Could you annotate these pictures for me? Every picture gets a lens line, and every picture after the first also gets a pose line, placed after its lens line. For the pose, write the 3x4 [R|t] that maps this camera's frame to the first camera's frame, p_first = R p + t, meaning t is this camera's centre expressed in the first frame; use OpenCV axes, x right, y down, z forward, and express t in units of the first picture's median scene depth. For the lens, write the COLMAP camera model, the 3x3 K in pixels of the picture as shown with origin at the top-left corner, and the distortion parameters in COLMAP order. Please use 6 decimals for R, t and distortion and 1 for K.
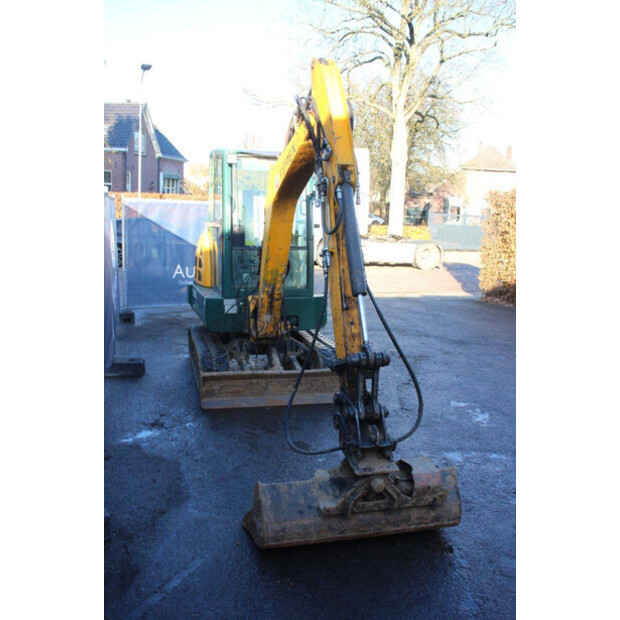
lens RADIAL K [[601.3, 0, 310.2], [0, 601.3, 312.4], [0, 0, 1]] dist [-0.050768, 0.000000]
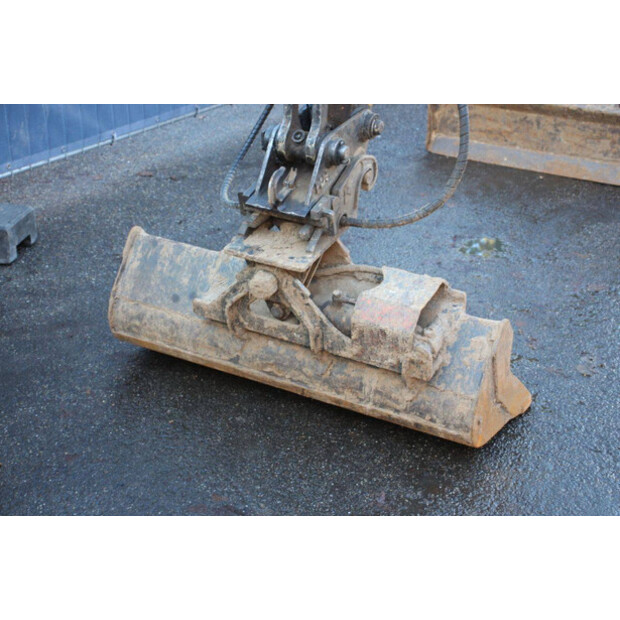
lens RADIAL K [[1103.3, 0, 311.8], [0, 1103.3, 308.6], [0, 0, 1]] dist [0.241164, 0.000000]
pose [[0.711905, 0.284818, -0.641927, 0.644292], [-0.118362, 0.949652, 0.290088, 0.029380], [0.692230, -0.130536, 0.709774, 0.321872]]
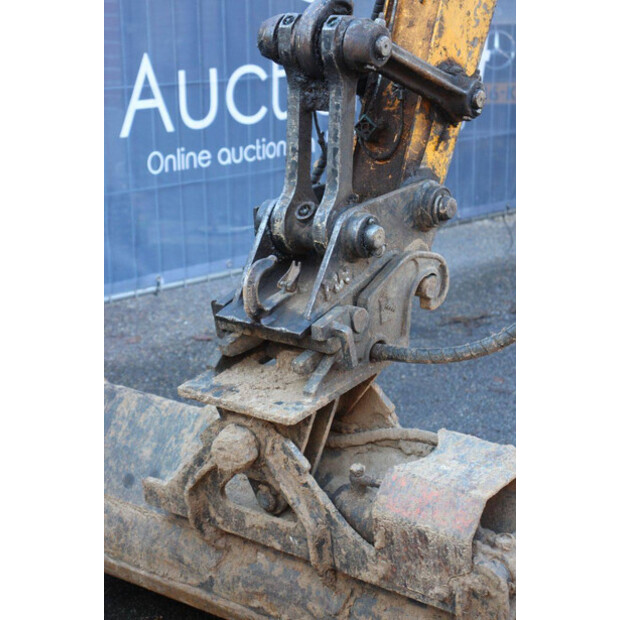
lens RADIAL K [[1472.0, 0, 310.3], [0, 1472.0, 310.7], [0, 0, 1]] dist [0.416567, 0.000000]
pose [[0.572759, 0.170652, -0.801763, 0.627192], [-0.121998, 0.984943, 0.122489, 0.107469], [0.810594, 0.027657, 0.584955, 0.516174]]
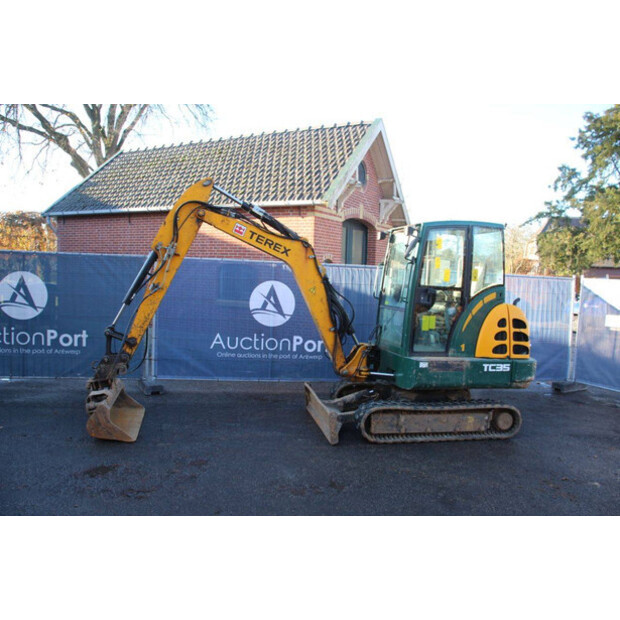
lens RADIAL K [[511.9, 0, 317.6], [0, 511.9, 312.3], [0, 0, 1]] dist [-0.168724, 0.135522]
pose [[-0.051813, 0.035137, -0.998038, 1.593571], [-0.210161, 0.976617, 0.045294, -0.194852], [0.976293, 0.212096, -0.043216, 1.580847]]
